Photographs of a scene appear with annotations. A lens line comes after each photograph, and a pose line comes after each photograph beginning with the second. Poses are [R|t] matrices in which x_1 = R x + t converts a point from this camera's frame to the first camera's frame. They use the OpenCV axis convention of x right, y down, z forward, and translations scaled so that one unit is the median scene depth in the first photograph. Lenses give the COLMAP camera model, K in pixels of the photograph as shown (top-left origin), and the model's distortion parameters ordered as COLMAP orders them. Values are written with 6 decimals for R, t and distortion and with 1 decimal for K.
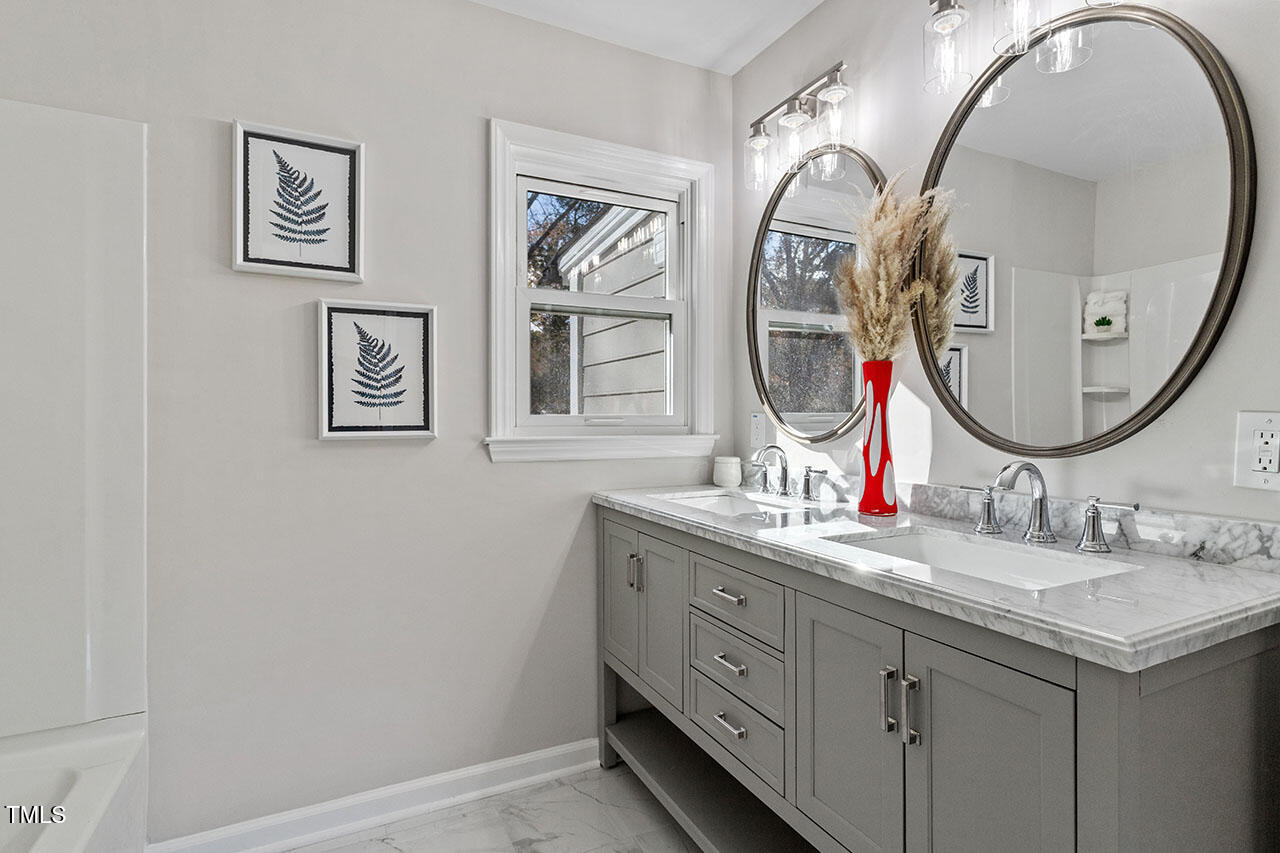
lens RADIAL K [[627.5, 0, 641.4], [0, 627.5, 419.9], [0, 0, 1]] dist [-0.001810, 0.000403]
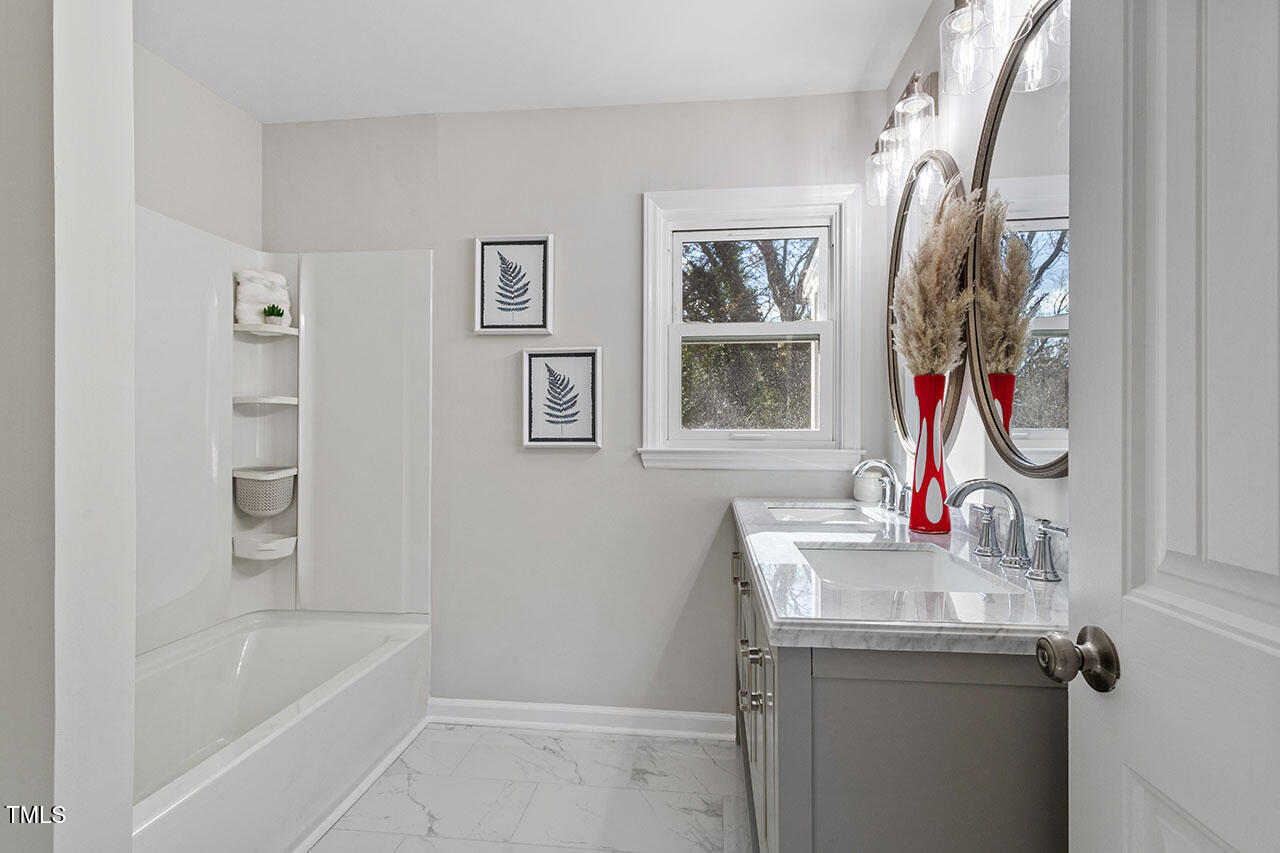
lens RADIAL K [[627.5, 0, 643.5], [0, 627.5, 432.2], [0, 0, 1]] dist [-0.001810, 0.000403]
pose [[0.840964, 0.002526, -0.541086, 0.474579], [-0.005565, 0.999977, -0.003981, 0.001554], [0.541063, 0.006359, 0.840958, -0.053610]]
